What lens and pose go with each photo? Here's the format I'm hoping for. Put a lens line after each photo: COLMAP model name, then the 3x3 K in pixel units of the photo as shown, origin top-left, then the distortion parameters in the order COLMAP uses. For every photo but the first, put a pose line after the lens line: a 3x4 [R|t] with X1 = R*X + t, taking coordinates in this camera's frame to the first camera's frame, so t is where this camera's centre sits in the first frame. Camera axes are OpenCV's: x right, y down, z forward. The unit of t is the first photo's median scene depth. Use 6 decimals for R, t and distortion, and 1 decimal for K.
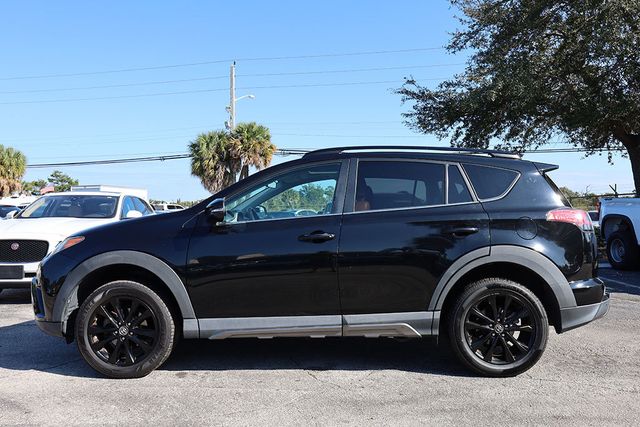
lens RADIAL K [[489.3, 0, 319.5], [0, 489.3, 202.6], [0, 0, 1]] dist [-0.005591, -0.001541]
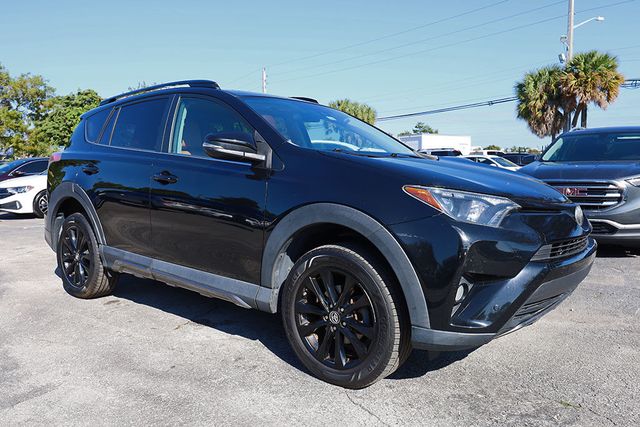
lens RADIAL K [[489.3, 0, 322.3], [0, 489.3, 208.9], [0, 0, 1]] dist [-0.005591, -0.001541]
pose [[0.773270, 0.055063, -0.631682, 0.248994], [0.021619, 0.993354, 0.113054, 0.008954], [0.633708, -0.101078, 0.766940, 0.152617]]
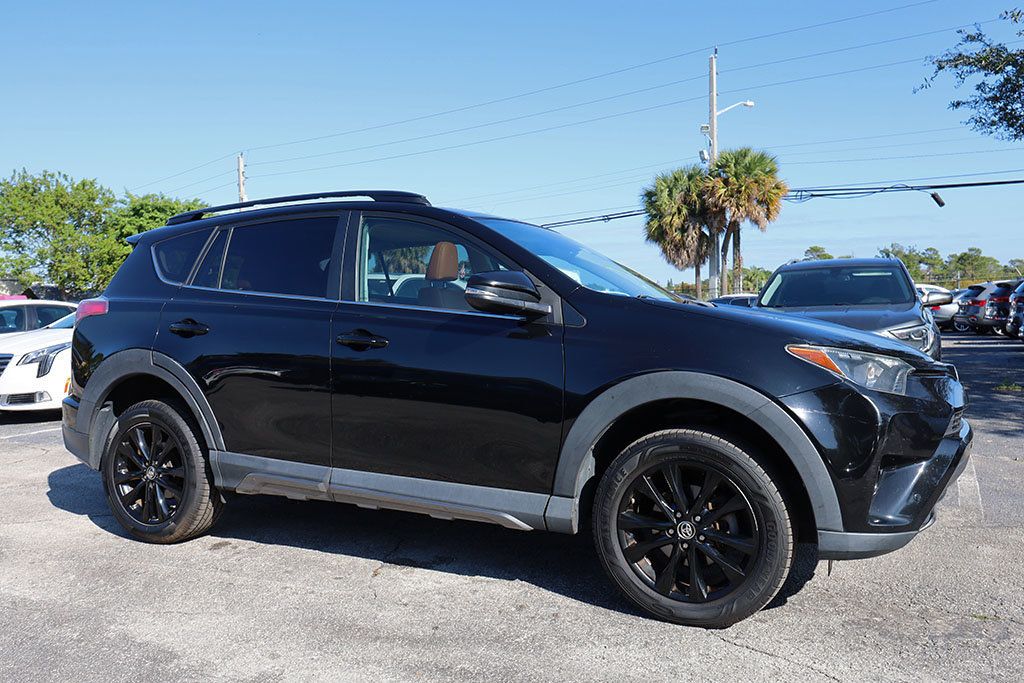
lens RADIAL K [[782.8, 0, 527.0], [0, 782.8, 329.5], [0, 0, 1]] dist [-0.005591, -0.001541]
pose [[0.901826, 0.000656, -0.432099, 0.180768], [0.024317, 0.998337, 0.052267, 0.003307], [0.431415, -0.057643, 0.900310, 0.075046]]
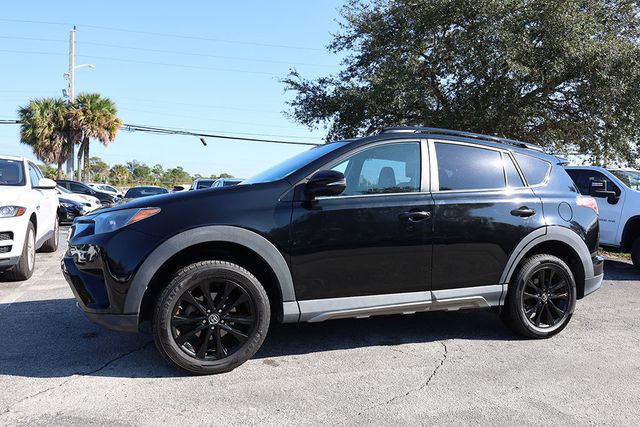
lens RADIAL K [[439.2, 0, 321.3], [0, 439.2, 214.4], [0, 0, 1]] dist [-0.001813, -0.003582]
pose [[0.931009, 0.025222, 0.364125, -0.160658], [-0.049862, 0.997046, 0.058427, 0.008286], [-0.361576, -0.072552, 0.929516, 0.073335]]
